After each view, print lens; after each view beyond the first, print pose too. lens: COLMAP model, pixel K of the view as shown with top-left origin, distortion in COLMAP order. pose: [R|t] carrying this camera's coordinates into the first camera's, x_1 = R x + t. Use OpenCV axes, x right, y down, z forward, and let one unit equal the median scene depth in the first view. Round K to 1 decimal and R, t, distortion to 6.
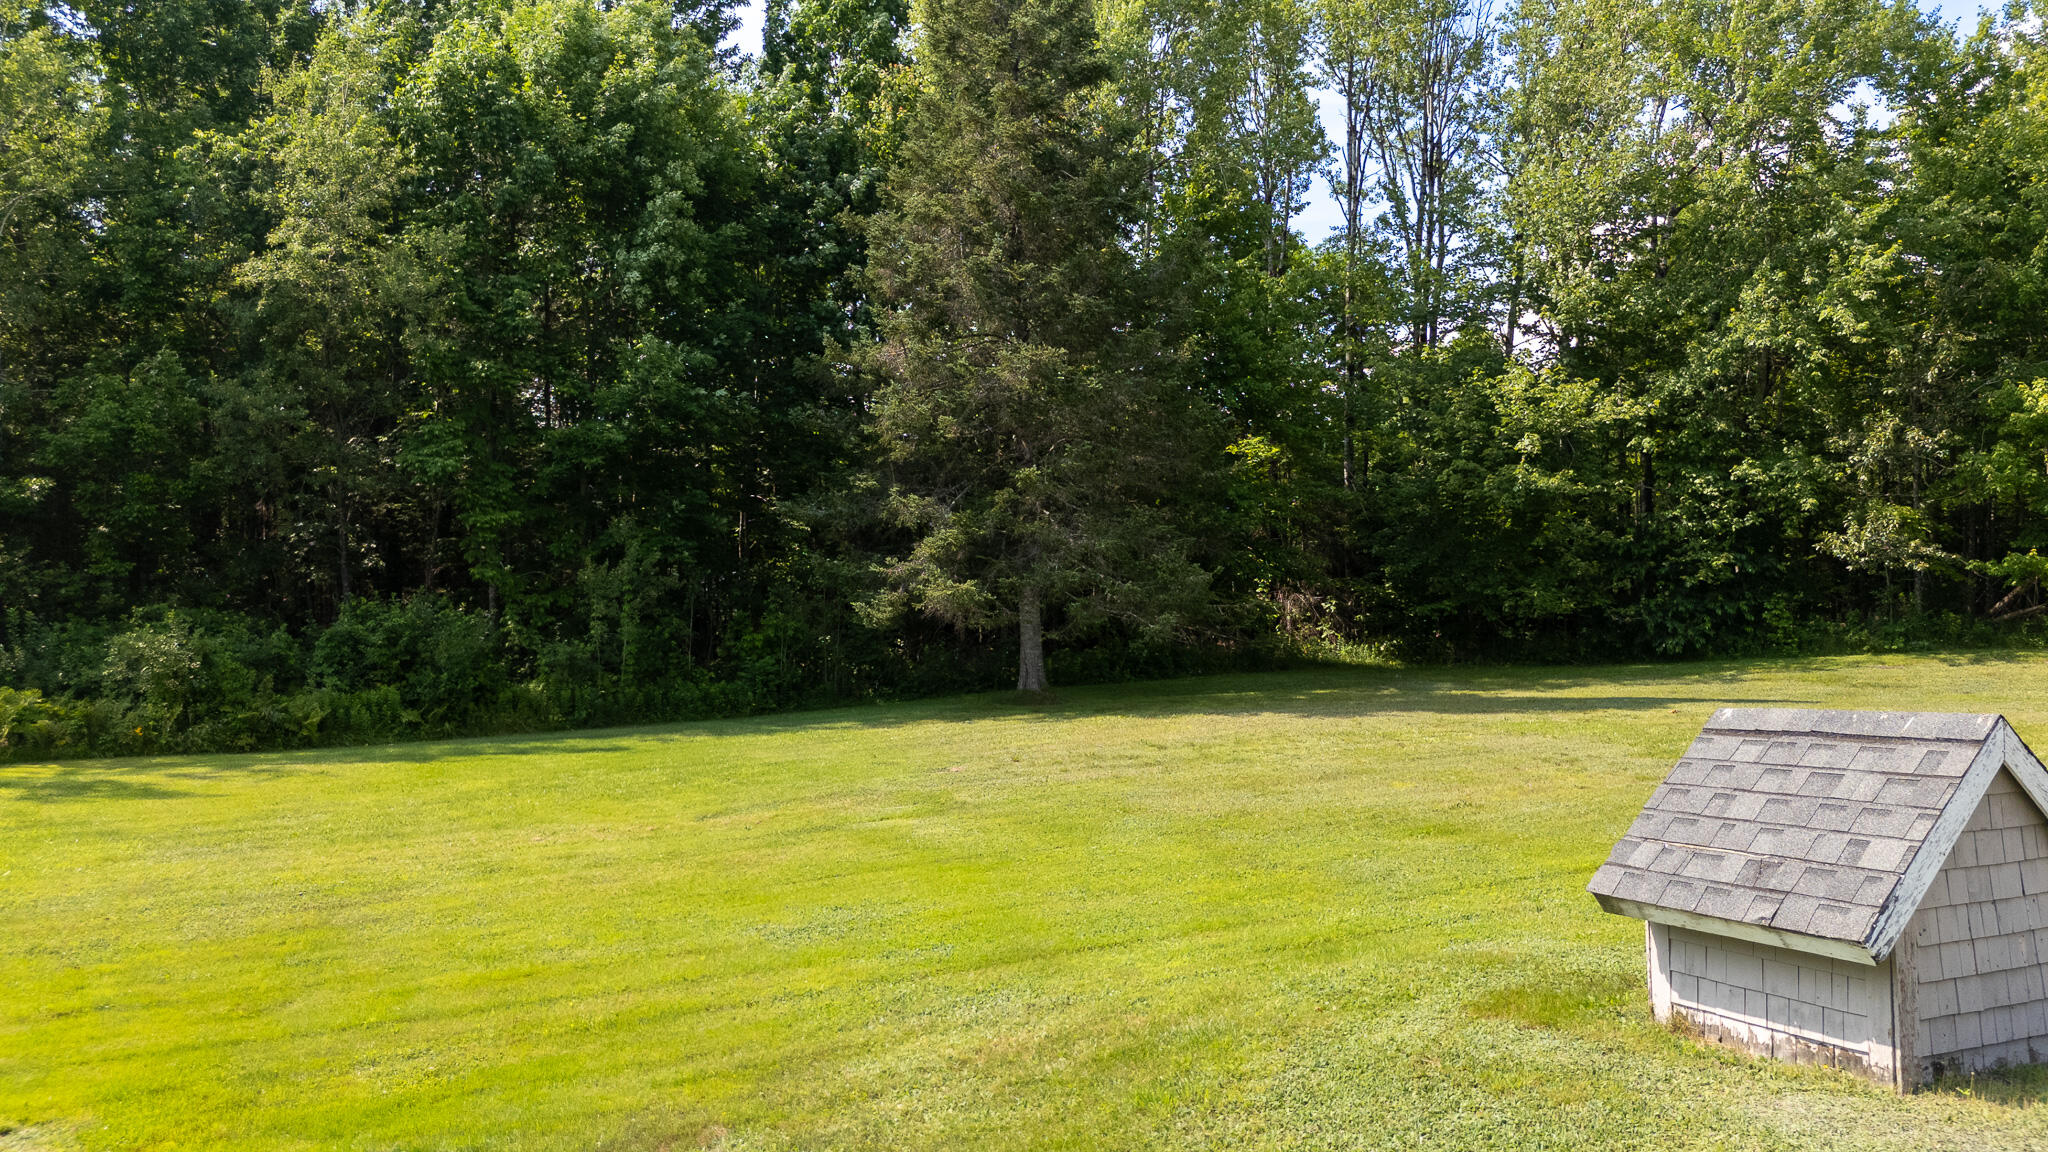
lens RADIAL K [[1514.2, 0, 1028.7], [0, 1514.2, 576.3], [0, 0, 1]] dist [0.076194, -0.069457]
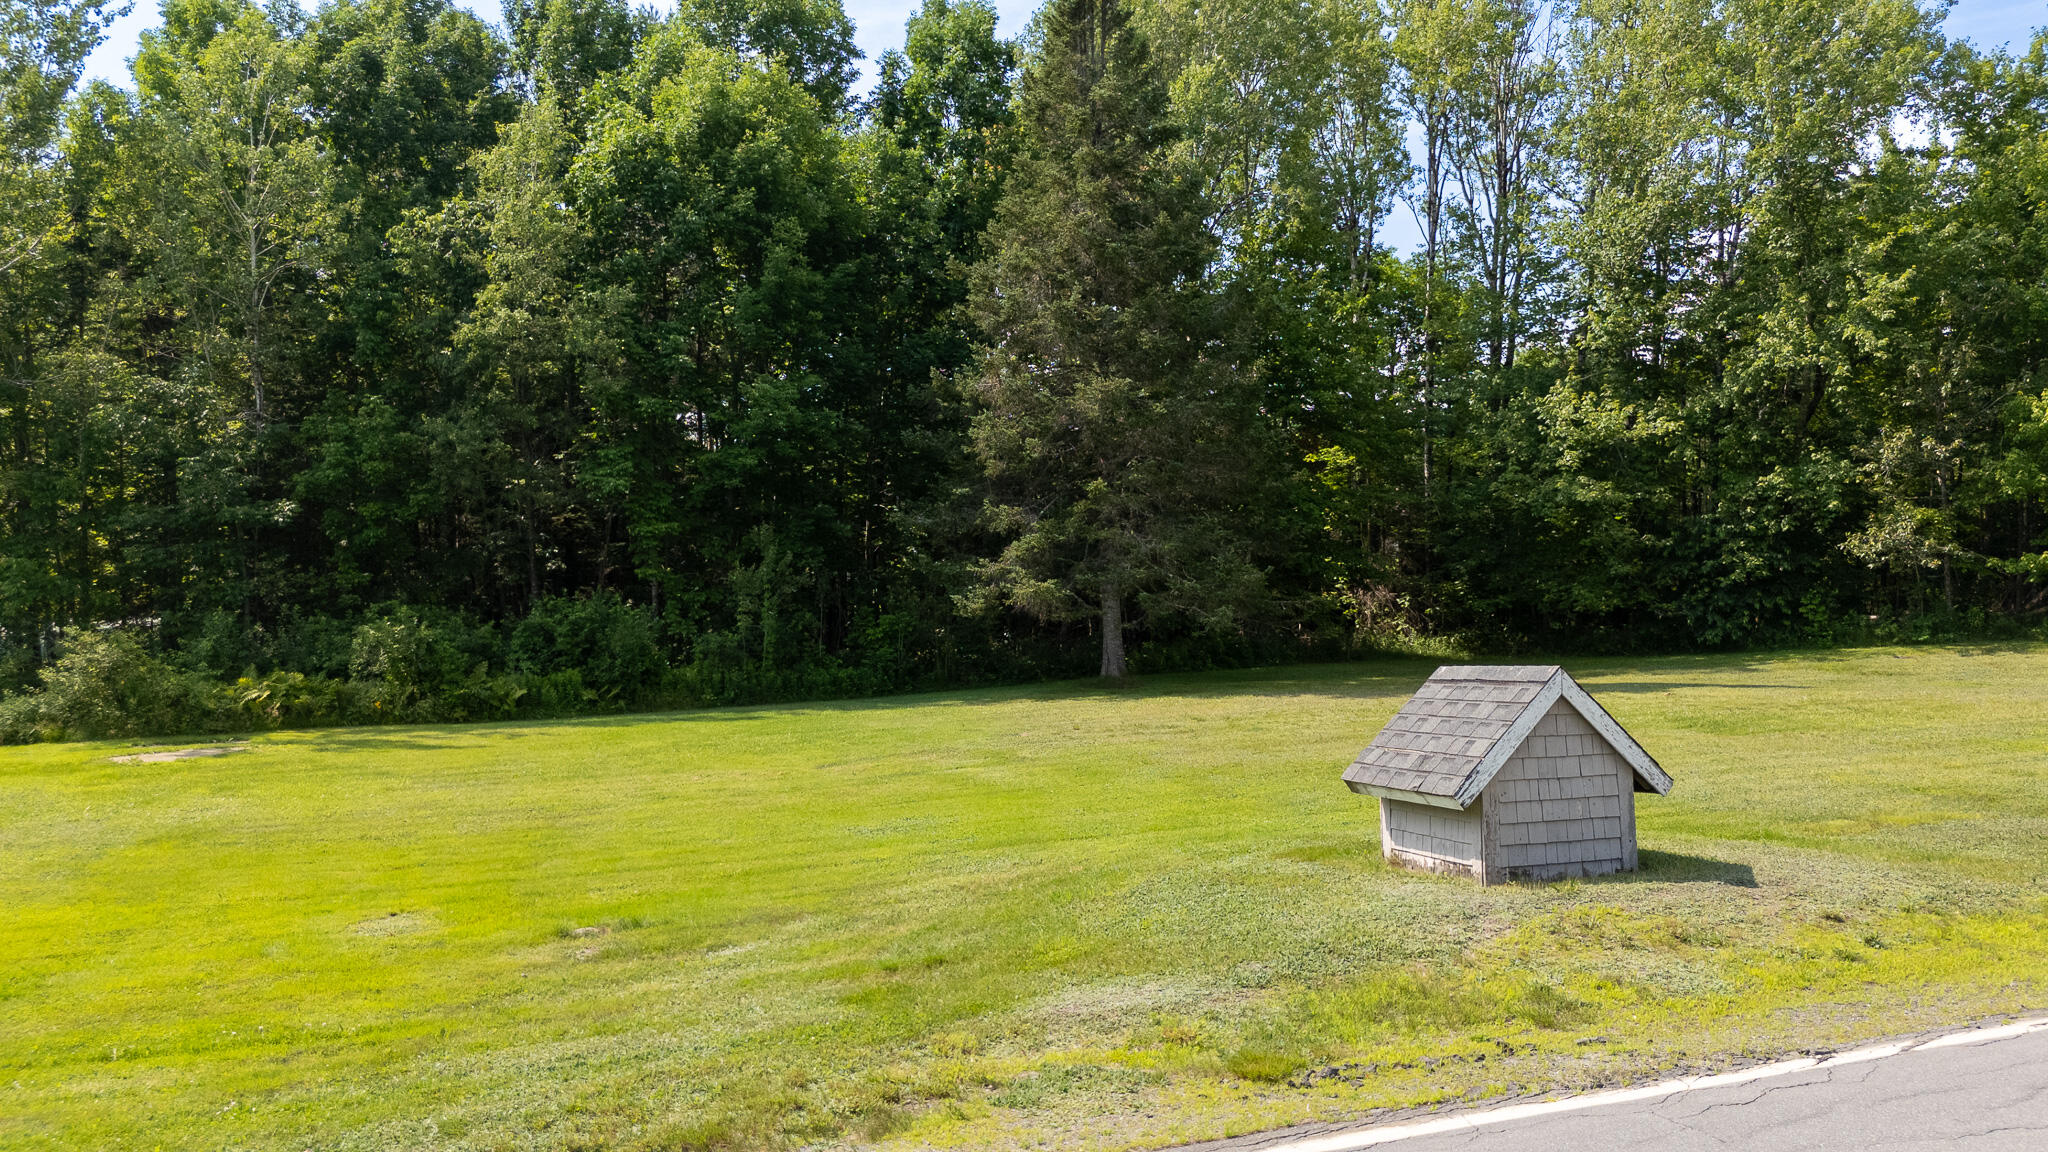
lens RADIAL K [[1514.2, 0, 1028.7], [0, 1514.2, 576.3], [0, 0, 1]] dist [0.076194, -0.069457]
pose [[0.995816, -0.002748, -0.091343, 0.058886], [0.002998, 0.999992, 0.002597, -0.003762], [0.091335, -0.002860, 0.995816, -0.195314]]
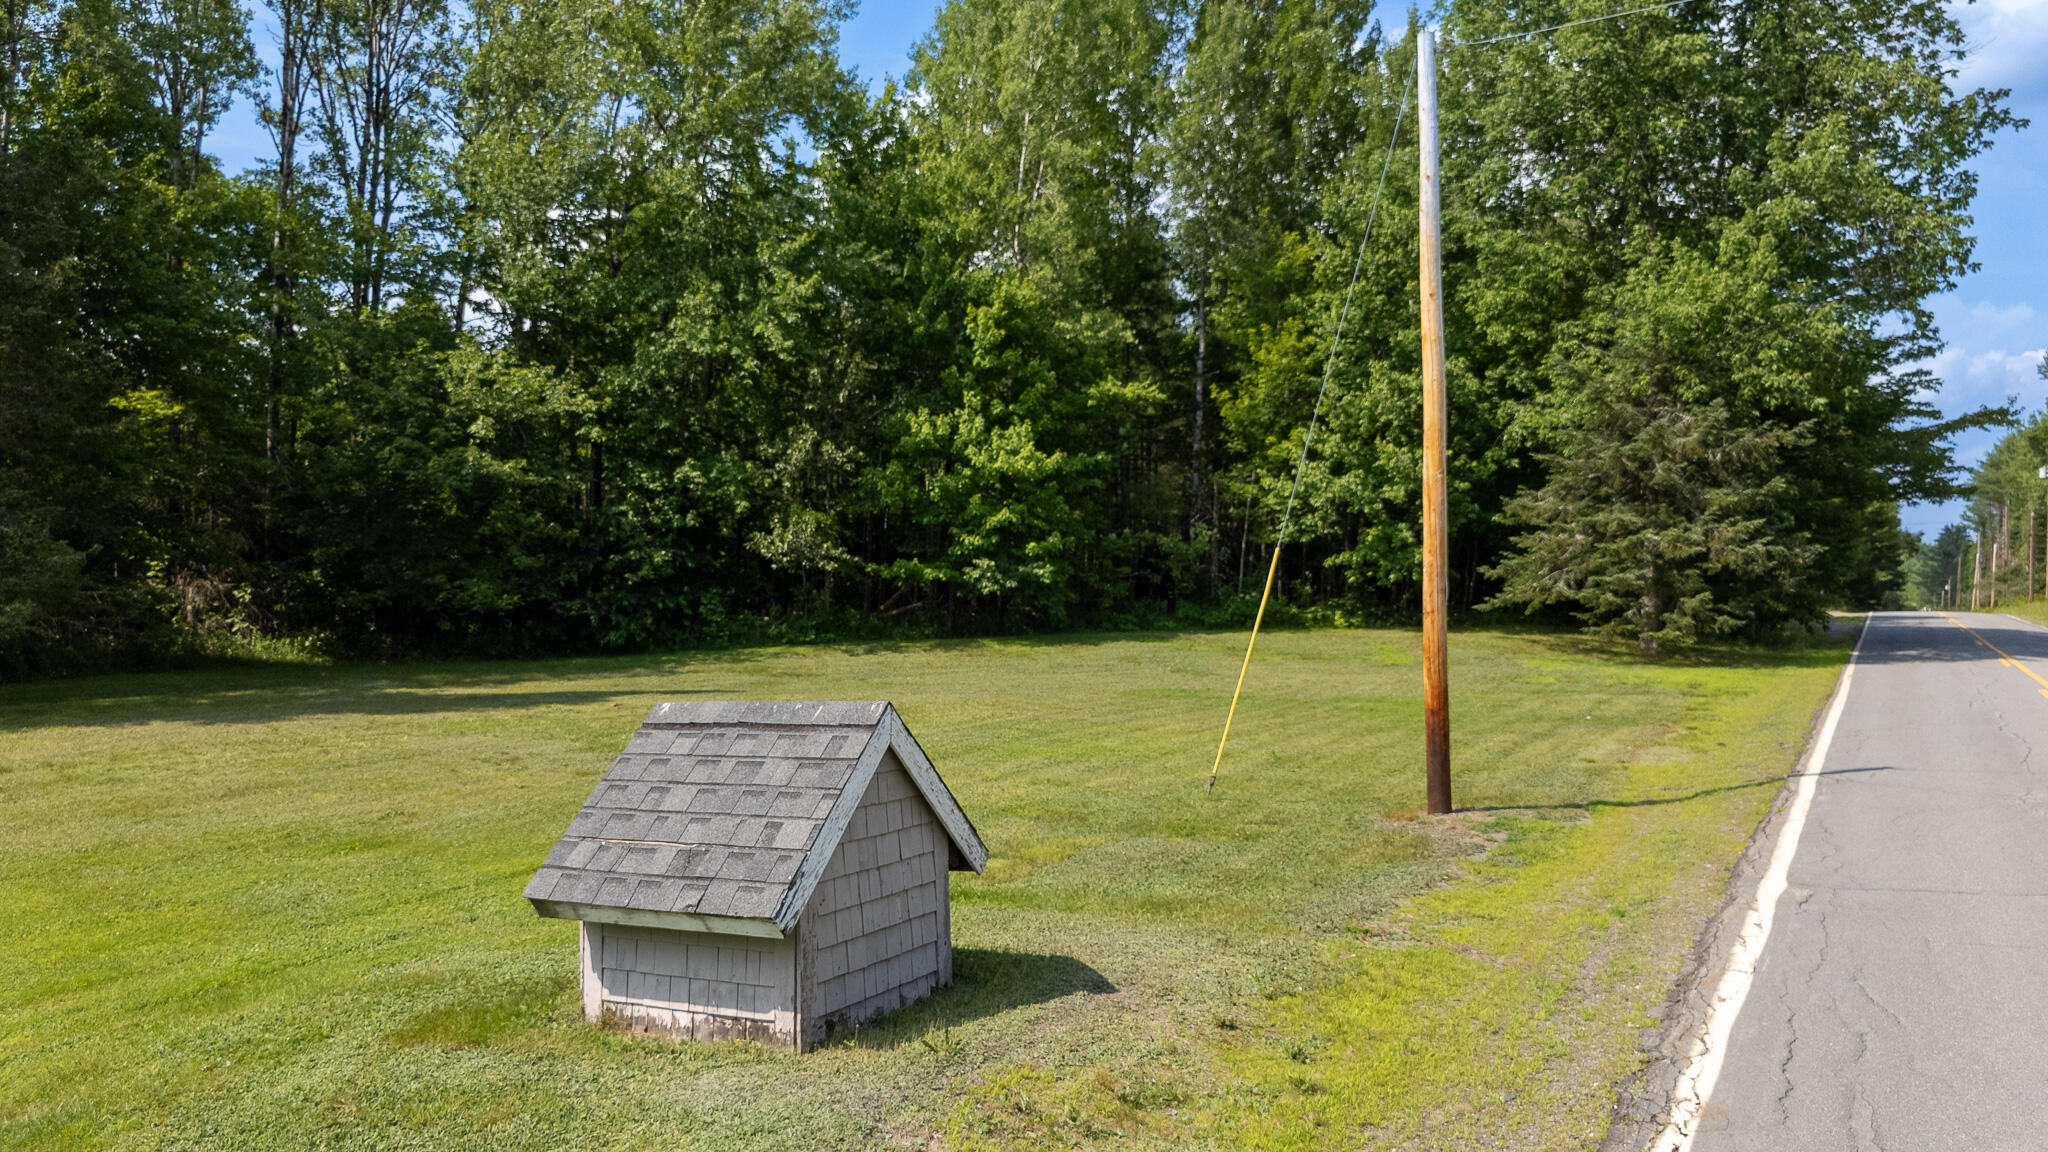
lens RADIAL K [[1581.2, 0, 1027.9], [0, 1581.2, 571.5], [0, 0, 1]] dist [0.081474, -0.094663]
pose [[0.795989, 0.024402, 0.604819, 0.001921], [-0.026519, 0.999634, -0.005430, -0.000595], [-0.604729, -0.011717, 0.796345, 0.004243]]
